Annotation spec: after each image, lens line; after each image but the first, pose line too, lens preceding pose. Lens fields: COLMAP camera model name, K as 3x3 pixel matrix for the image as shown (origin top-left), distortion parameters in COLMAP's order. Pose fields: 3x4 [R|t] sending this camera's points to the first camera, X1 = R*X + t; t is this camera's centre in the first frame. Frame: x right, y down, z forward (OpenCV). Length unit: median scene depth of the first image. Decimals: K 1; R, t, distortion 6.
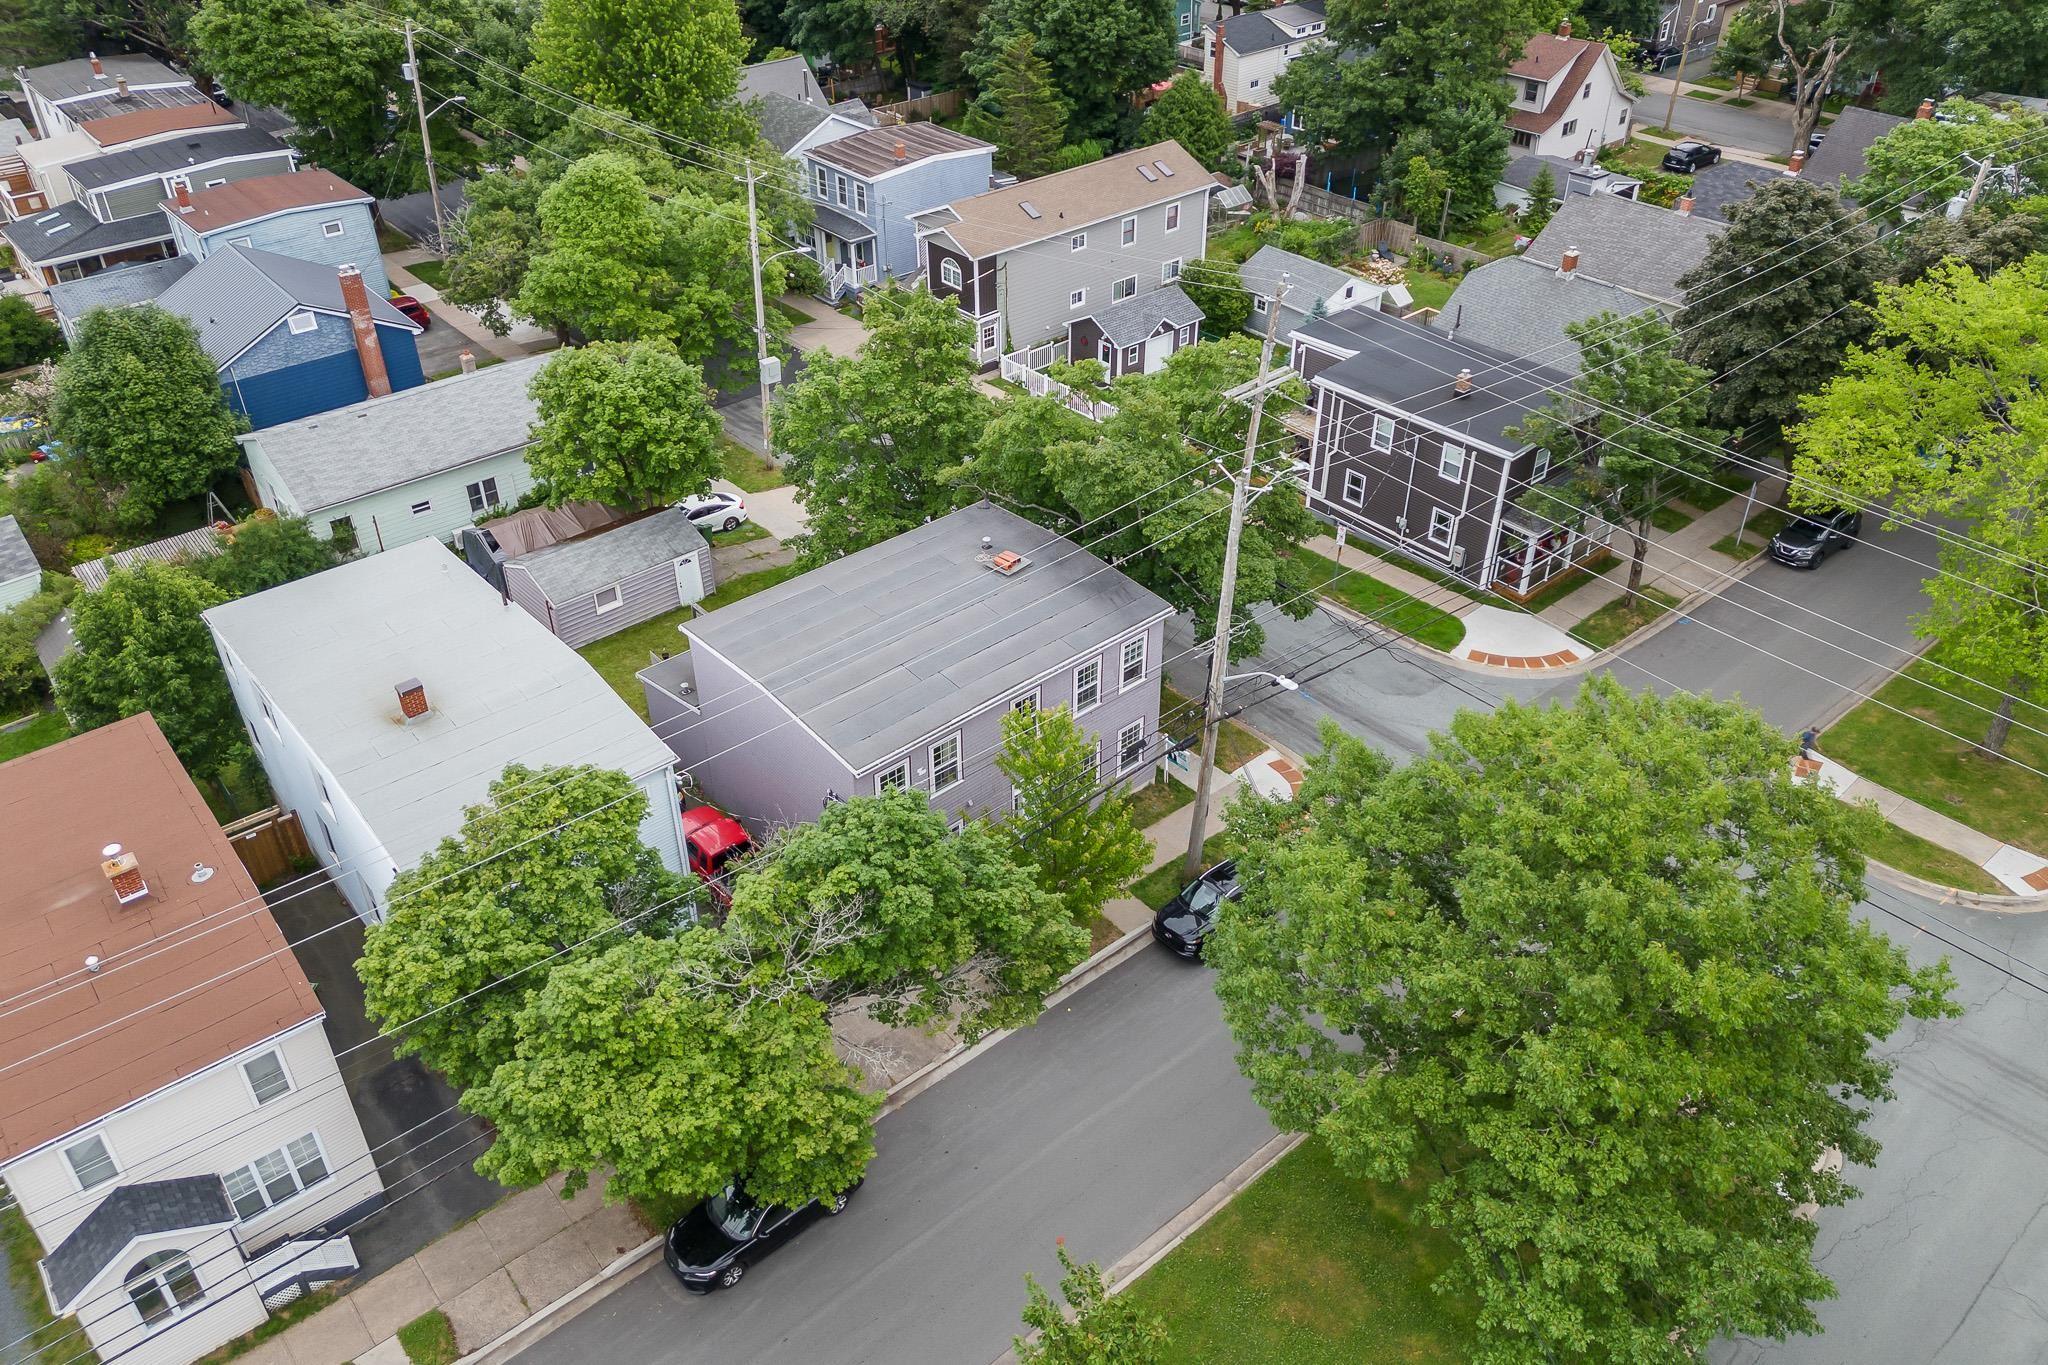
lens RADIAL K [[1533.2, 0, 1021.8], [0, 1533.2, 614.1], [0, 0, 1]] dist [0.094960, -0.124091]
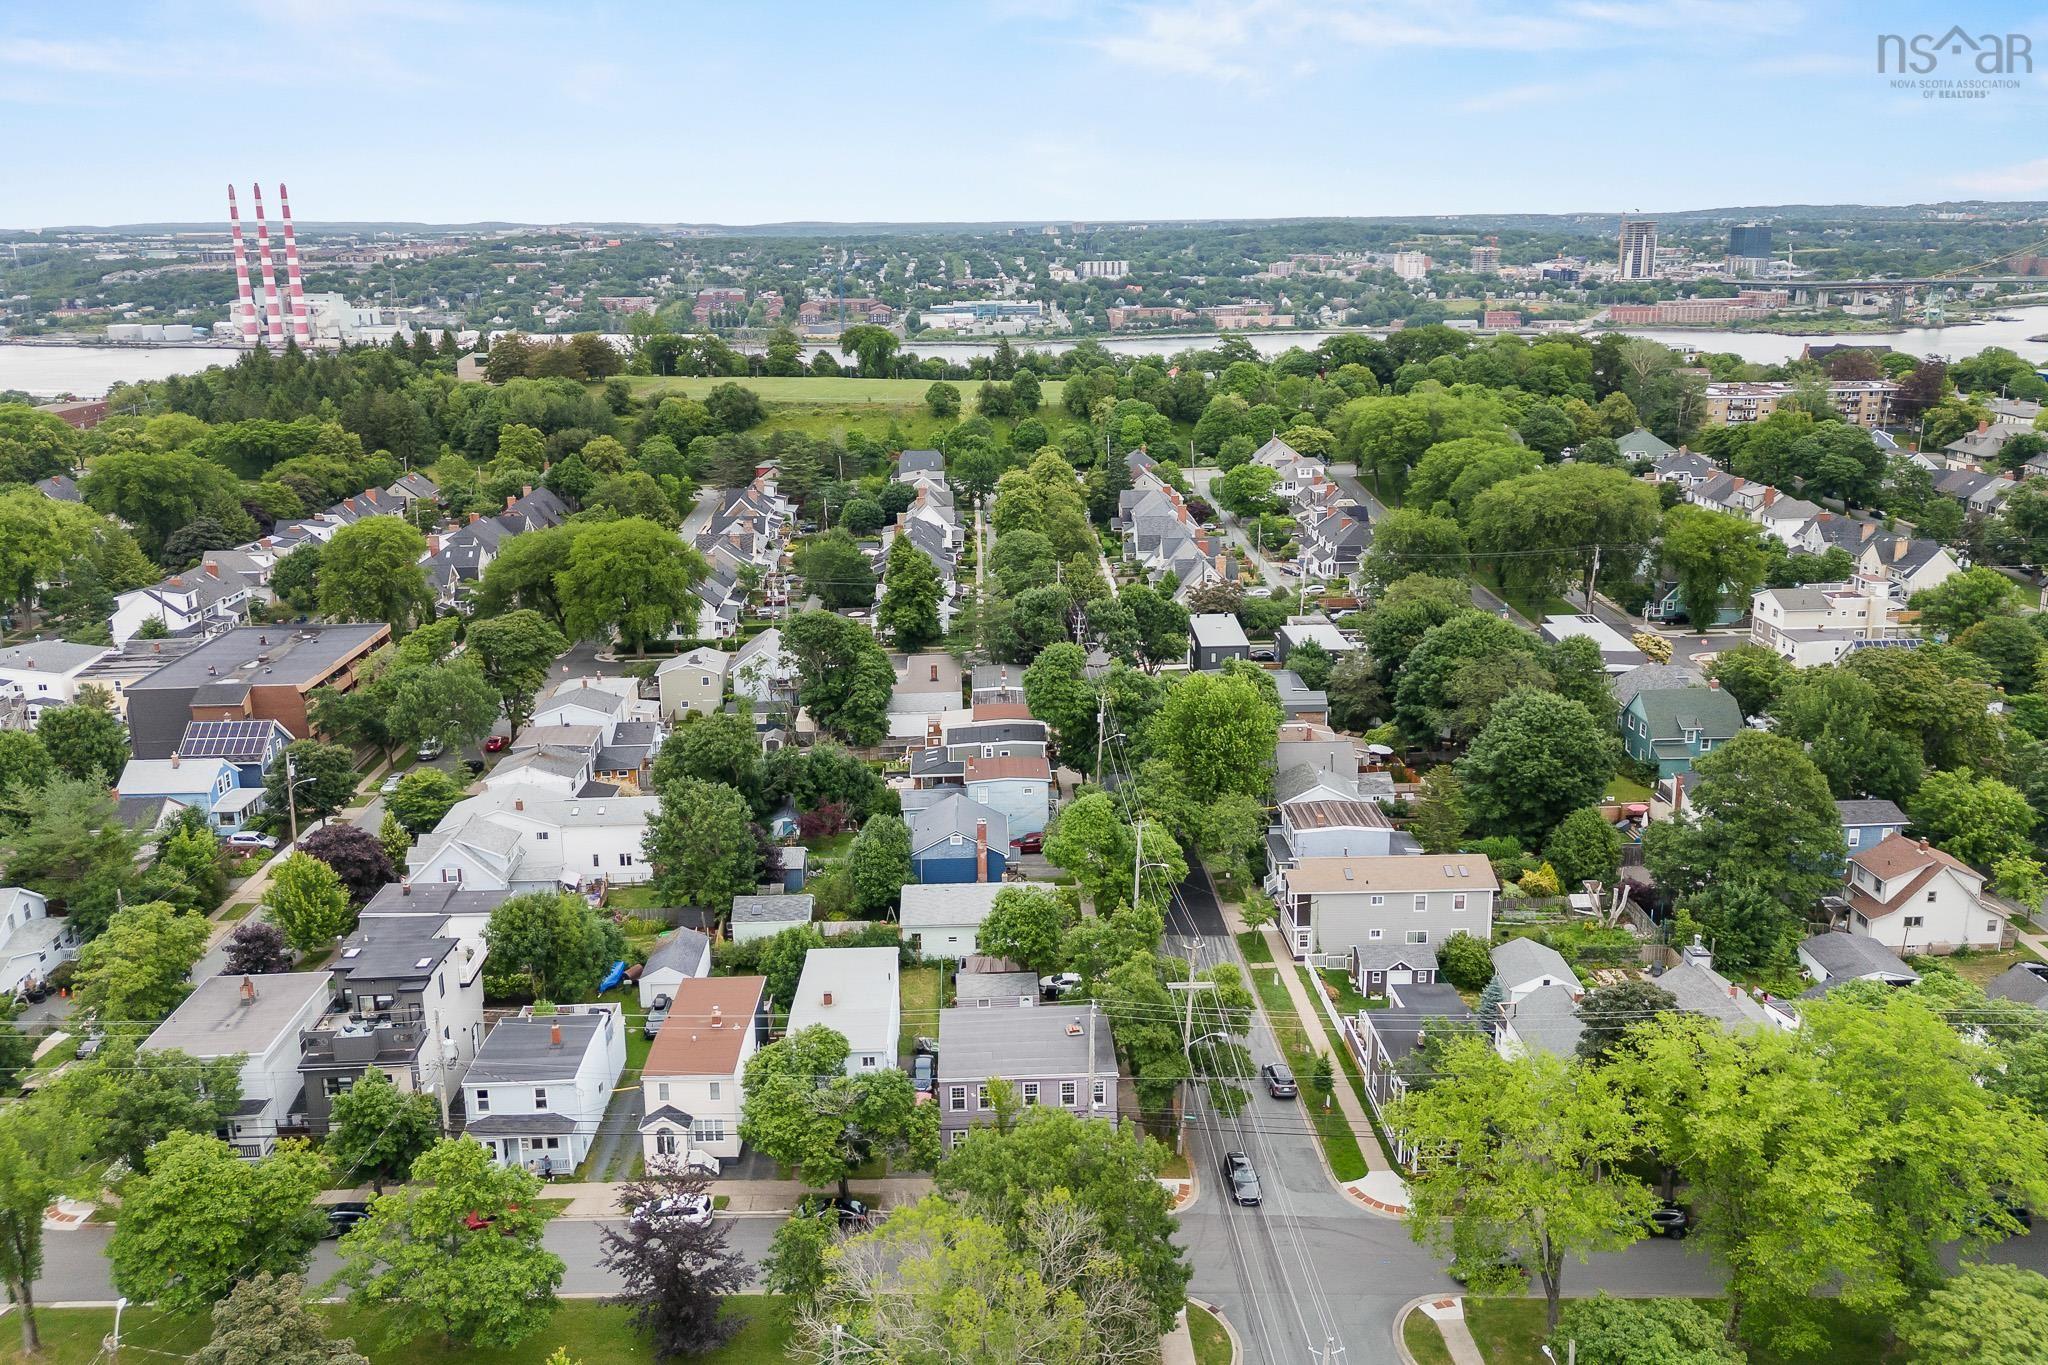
lens RADIAL K [[1533.2, 0, 1021.8], [0, 1533.2, 614.1], [0, 0, 1]] dist [0.094960, -0.124091]
pose [[0.786178, 0.152314, -0.598936, 0.690252], [-0.335263, 0.919260, -0.206300, -0.059359], [0.519156, 0.362990, 0.773767, -0.577578]]
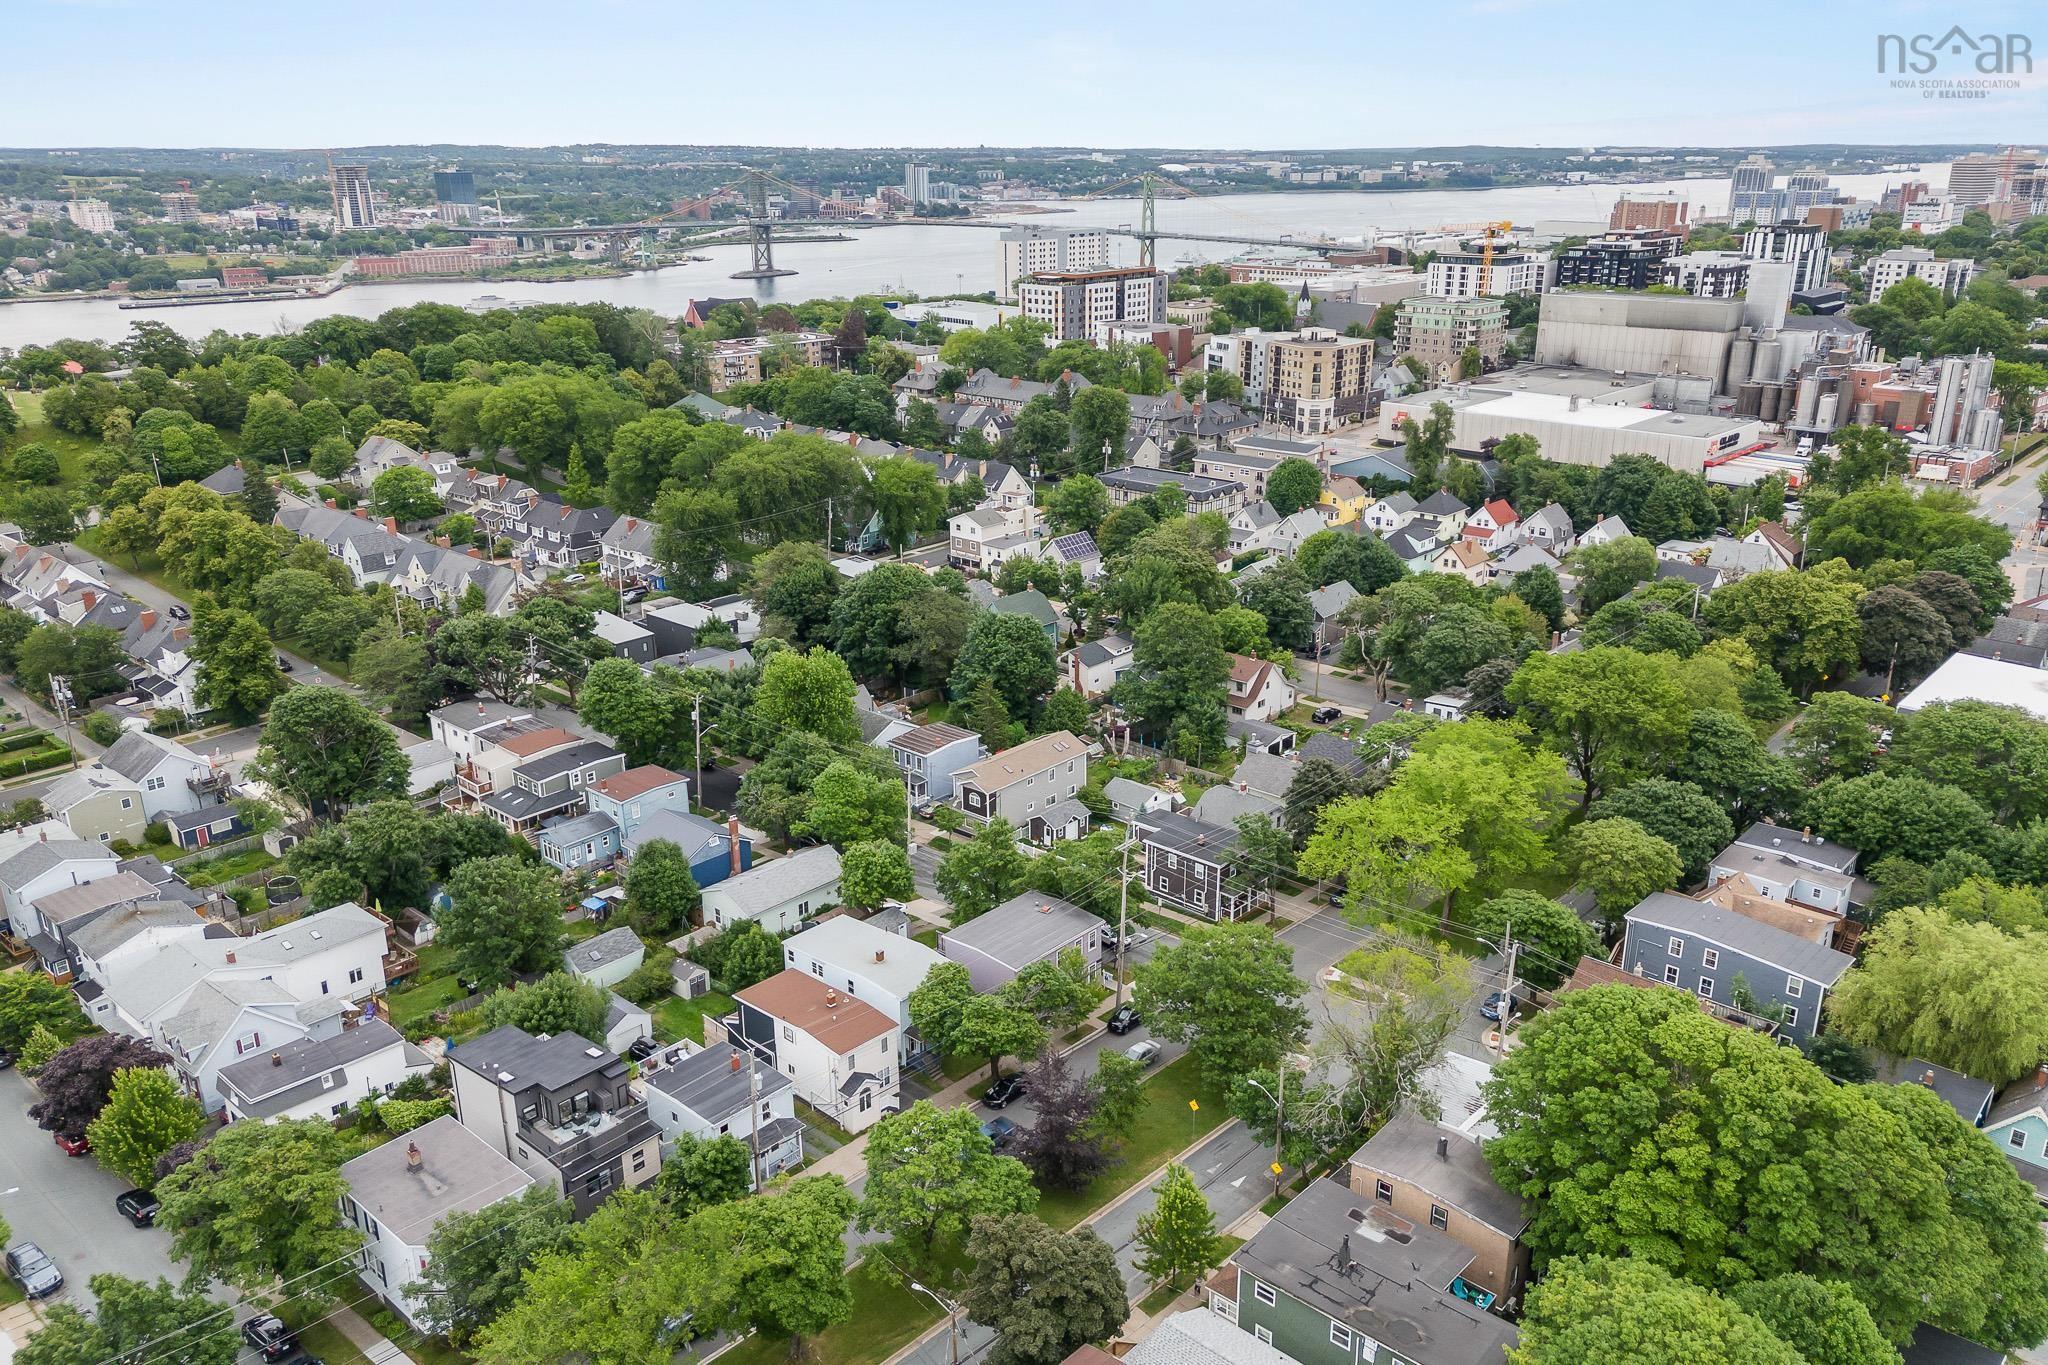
lens RADIAL K [[1552.2, 0, 1024.0], [0, 1552.2, 682.5], [0, 0, 1]] dist [0.128139, -0.137989]
pose [[0.992751, -0.041343, 0.112853, -0.217039], [0.068189, 0.966967, -0.245610, 0.161079], [-0.098971, 0.251525, 0.962777, -1.154942]]
